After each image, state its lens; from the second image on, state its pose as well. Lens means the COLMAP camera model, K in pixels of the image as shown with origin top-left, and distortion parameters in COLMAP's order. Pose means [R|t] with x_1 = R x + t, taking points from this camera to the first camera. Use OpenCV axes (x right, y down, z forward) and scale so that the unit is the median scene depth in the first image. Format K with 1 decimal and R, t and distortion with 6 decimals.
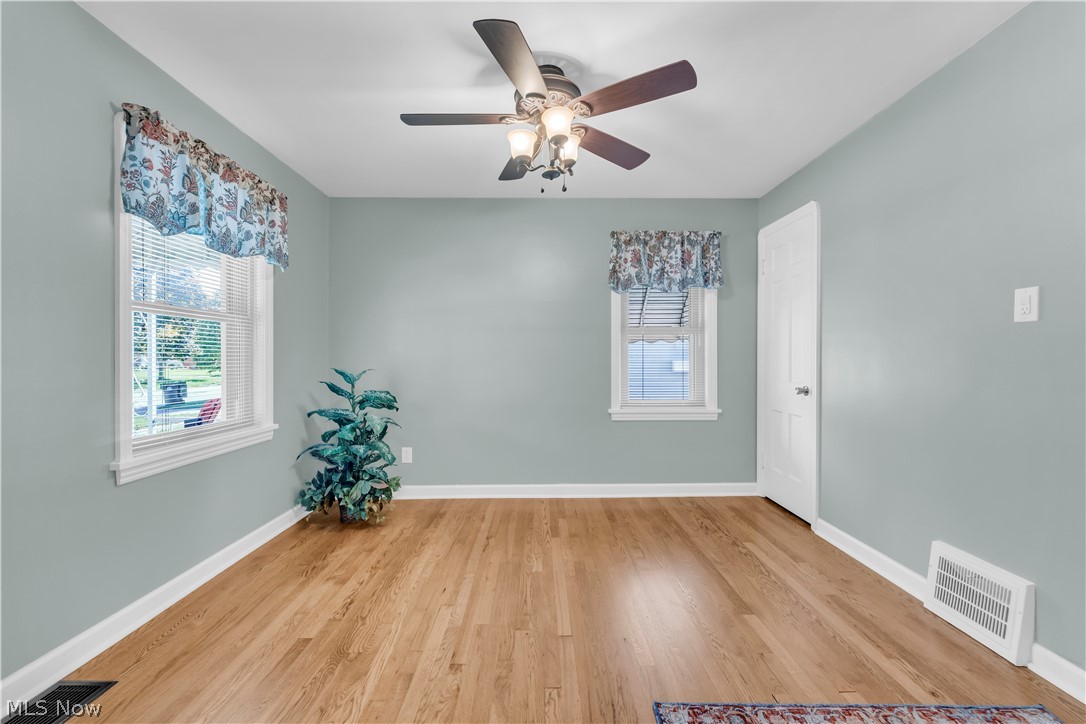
lens RADIAL K [[441.6, 0, 538.3], [0, 441.6, 362.0], [0, 0, 1]] dist [-0.003612, -0.000414]
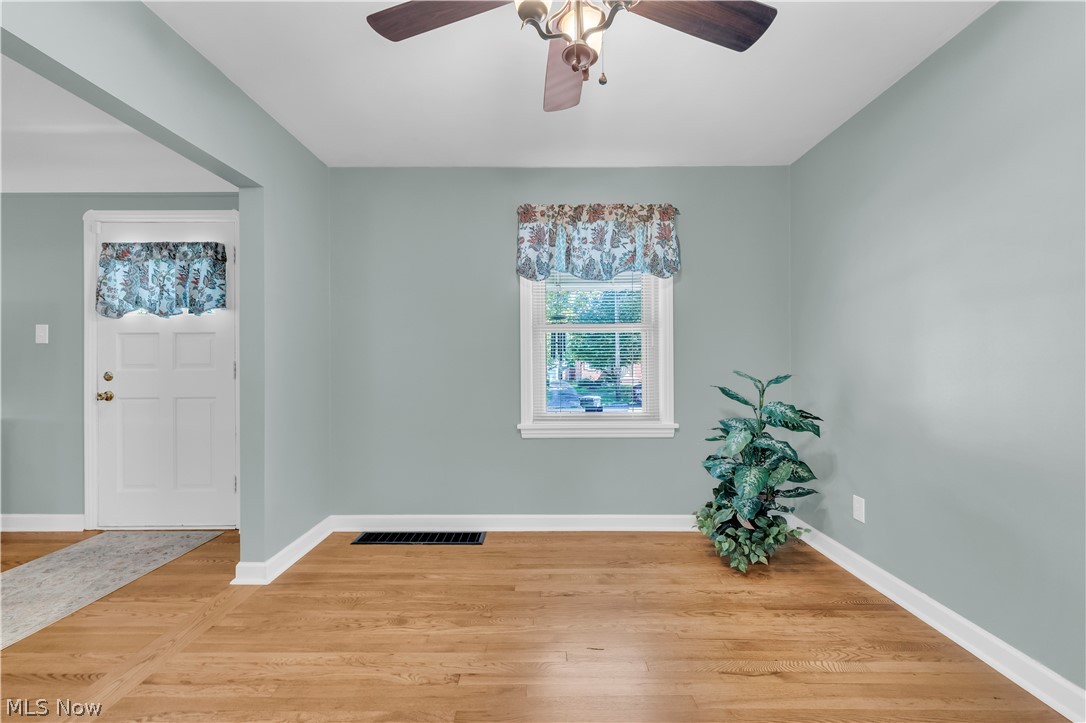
lens RADIAL K [[441.6, 0, 541.8], [0, 441.6, 361.2], [0, 0, 1]] dist [-0.003612, -0.000414]
pose [[-0.003307, 0.001622, -0.999993, 0.520632], [-0.001748, 0.999997, 0.001628, -0.010180], [0.999993, 0.001754, -0.003304, 0.785724]]
